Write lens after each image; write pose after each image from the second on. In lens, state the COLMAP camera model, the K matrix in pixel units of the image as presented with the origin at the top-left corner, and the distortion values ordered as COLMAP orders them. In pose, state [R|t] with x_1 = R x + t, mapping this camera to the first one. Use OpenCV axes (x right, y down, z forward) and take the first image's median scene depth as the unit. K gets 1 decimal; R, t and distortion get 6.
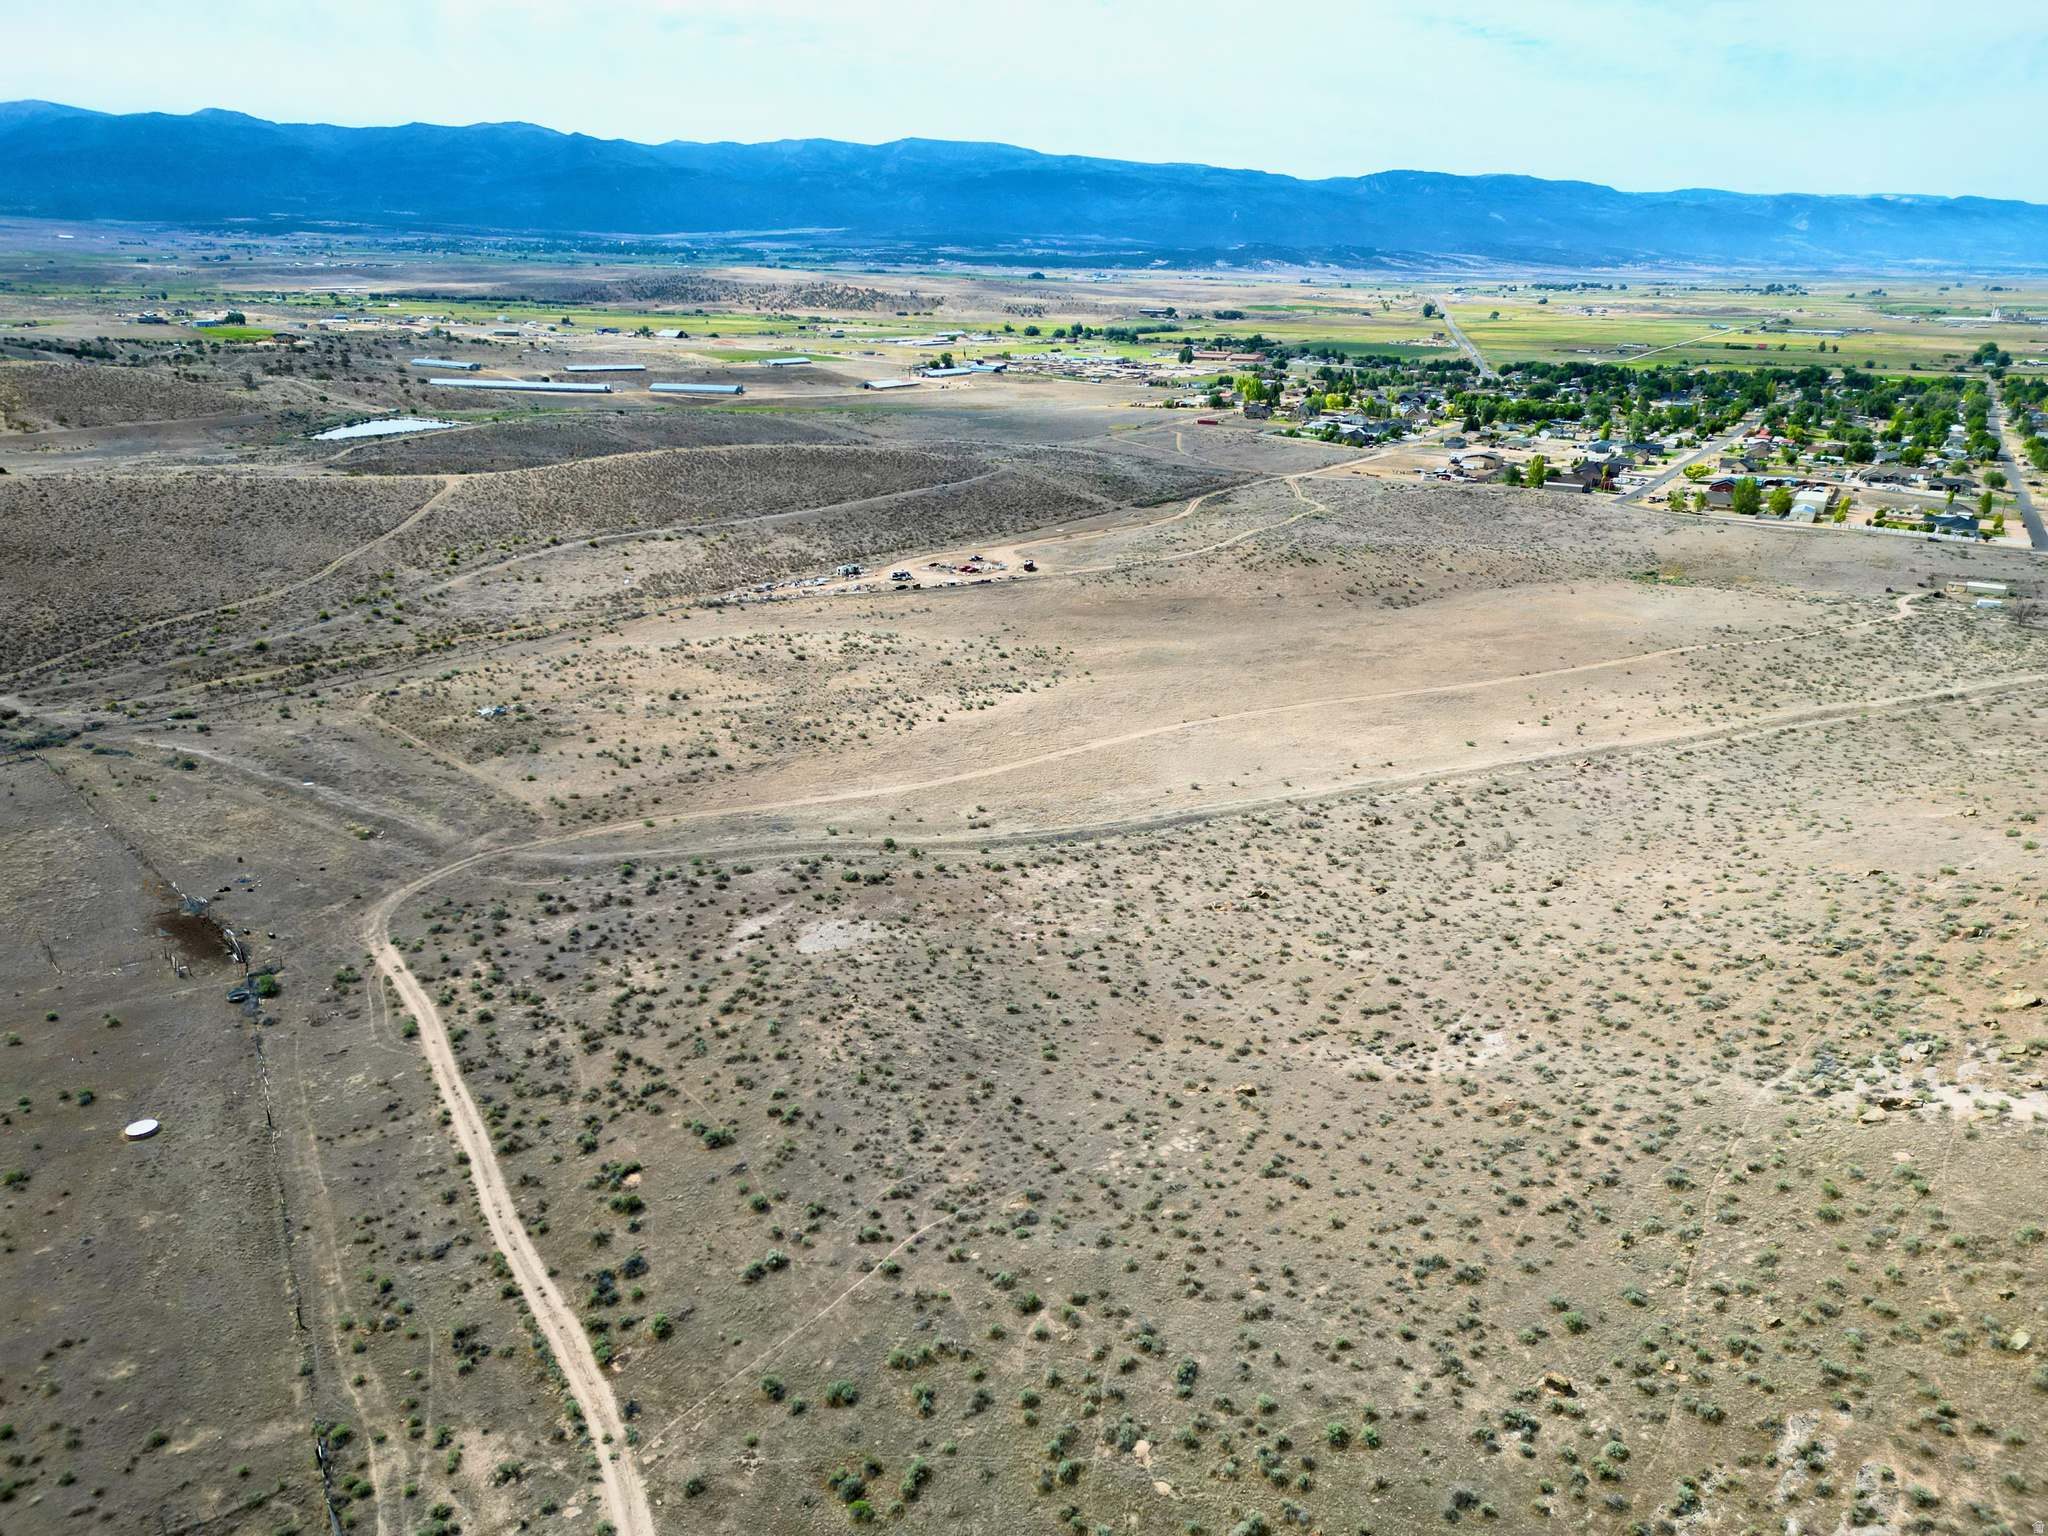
lens RADIAL K [[1421.1, 0, 1028.0], [0, 1421.1, 761.8], [0, 0, 1]] dist [0.079883, -0.071896]
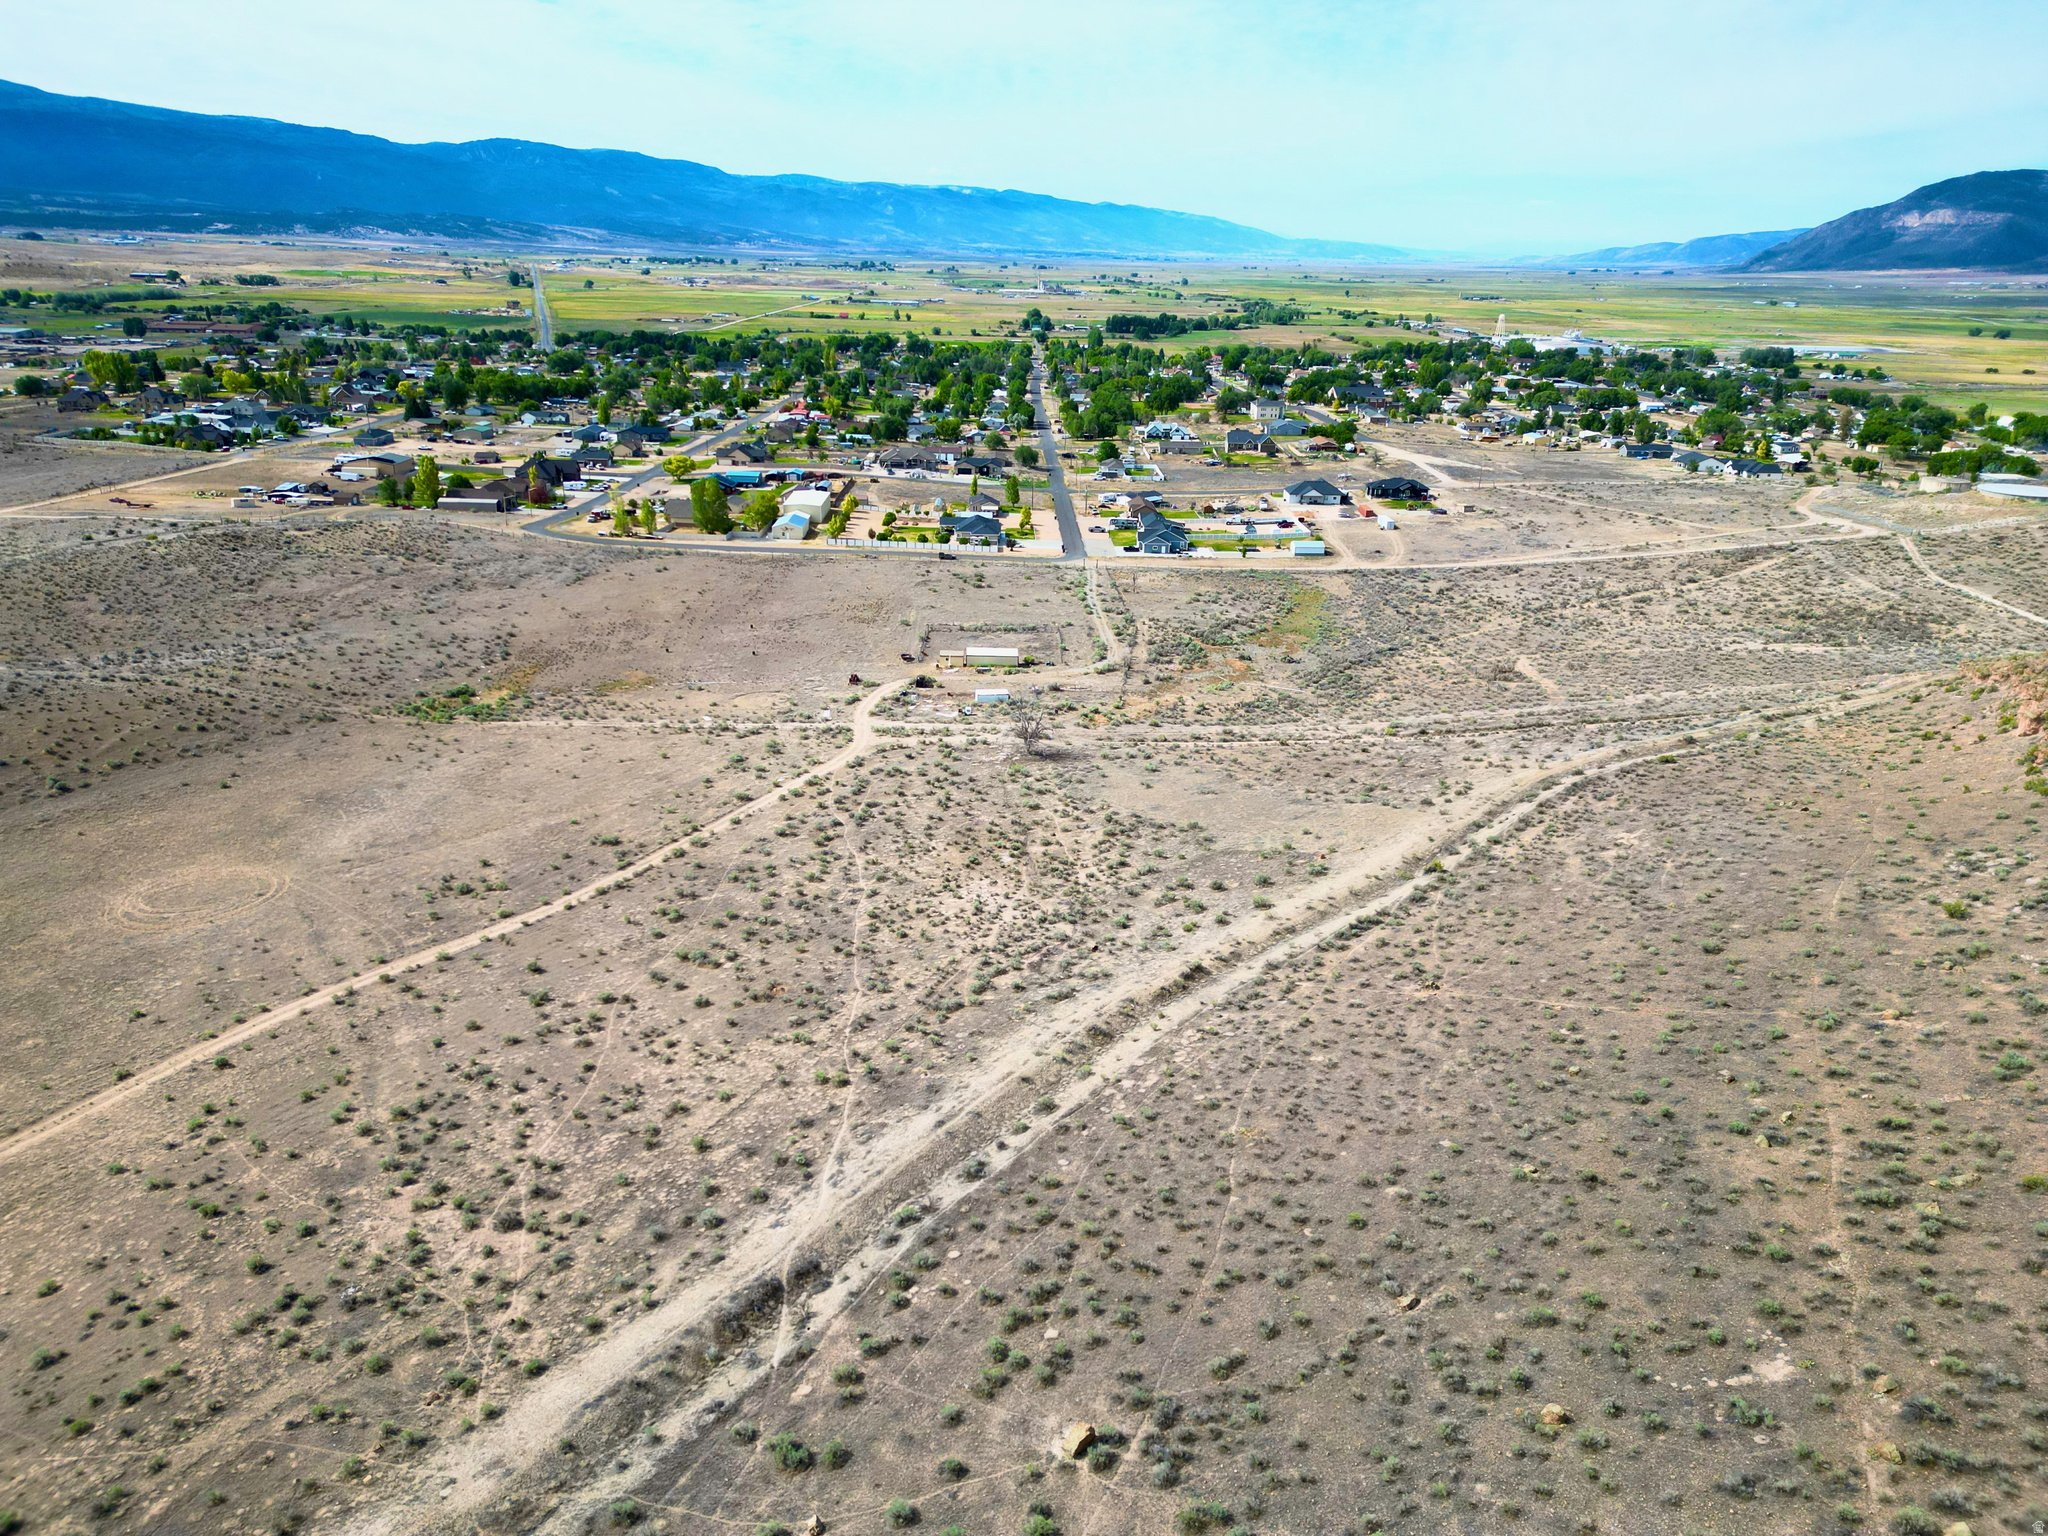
lens RADIAL K [[1410.1, 0, 1062.5], [0, 1410.1, 708.3], [0, 0, 1]] dist [0.084465, -0.073427]
pose [[0.839849, -0.159614, 0.518823, 0.200544], [0.168757, 0.985204, 0.029917, -0.060462], [-0.515921, 0.062429, 0.854358, 0.255152]]
